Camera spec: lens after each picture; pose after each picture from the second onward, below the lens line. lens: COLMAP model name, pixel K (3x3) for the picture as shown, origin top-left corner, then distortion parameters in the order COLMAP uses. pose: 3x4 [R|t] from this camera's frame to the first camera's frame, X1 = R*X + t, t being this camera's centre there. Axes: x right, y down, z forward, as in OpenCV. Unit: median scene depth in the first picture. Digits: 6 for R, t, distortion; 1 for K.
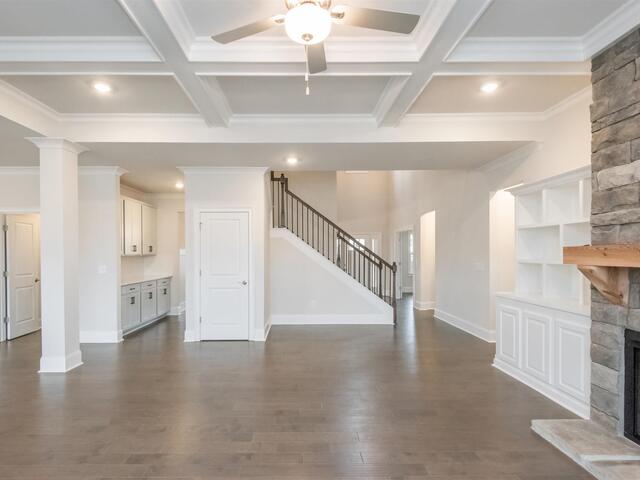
lens RADIAL K [[329.6, 0, 299.8], [0, 329.6, 256.4], [0, 0, 1]] dist [0.020108, -0.009710]
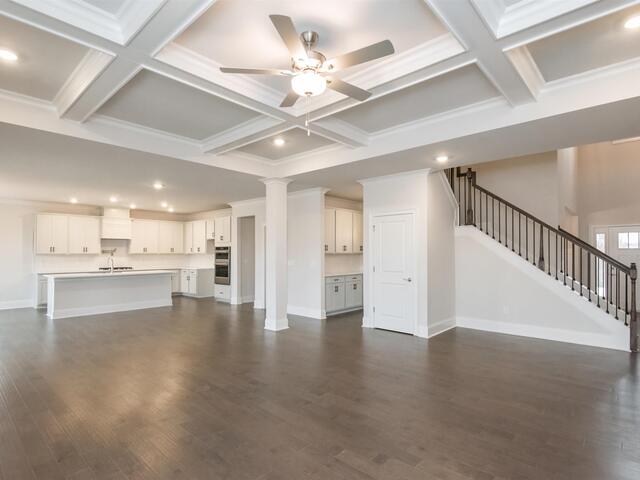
lens RADIAL K [[329.6, 0, 318.0], [0, 329.6, 252.6], [0, 0, 1]] dist [0.020108, -0.009710]
pose [[0.743338, 0.002715, -0.668910, 0.343412], [-0.006898, 0.999970, -0.003606, -0.002522], [0.668880, 0.007294, 0.743334, 0.009230]]
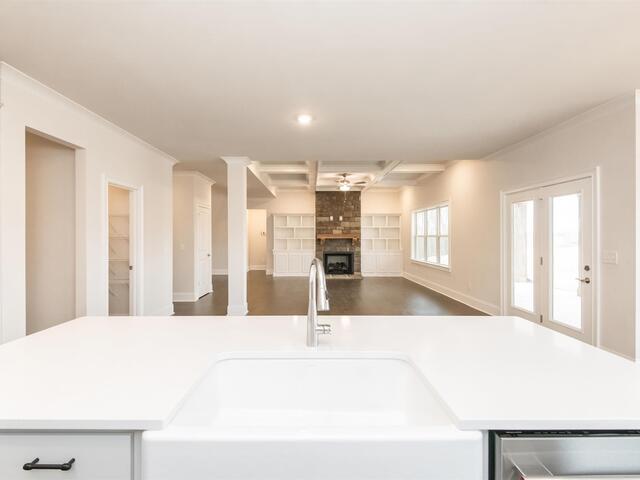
lens RADIAL K [[329.6, 0, 317.5], [0, 329.6, 240.8], [0, 0, 1]] dist [0.020108, -0.009710]
pose [[0.006245, -0.008684, 0.999943, -1.847310], [0.015340, 0.999845, 0.008588, 0.010220], [-0.999863, 0.015285, 0.006377, 0.522427]]
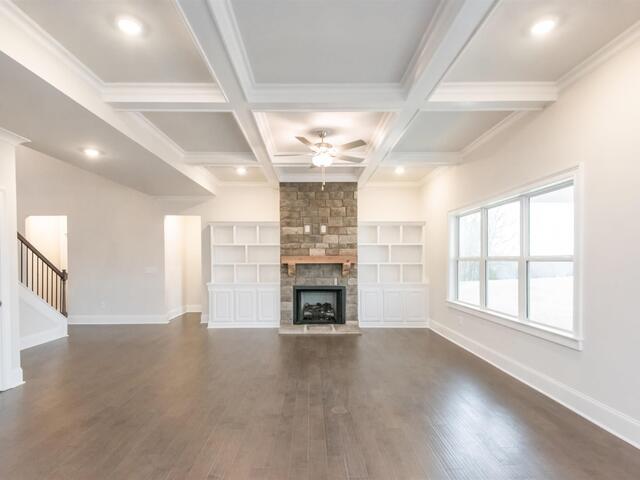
lens RADIAL K [[329.6, 0, 311.0], [0, 329.6, 263.4], [0, 0, 1]] dist [0.020108, -0.009710]
pose [[0.024377, -0.007093, 0.999678, -0.882641], [0.016852, 0.999836, 0.006683, 0.006269], [-0.999561, 0.016684, 0.024493, 0.389377]]
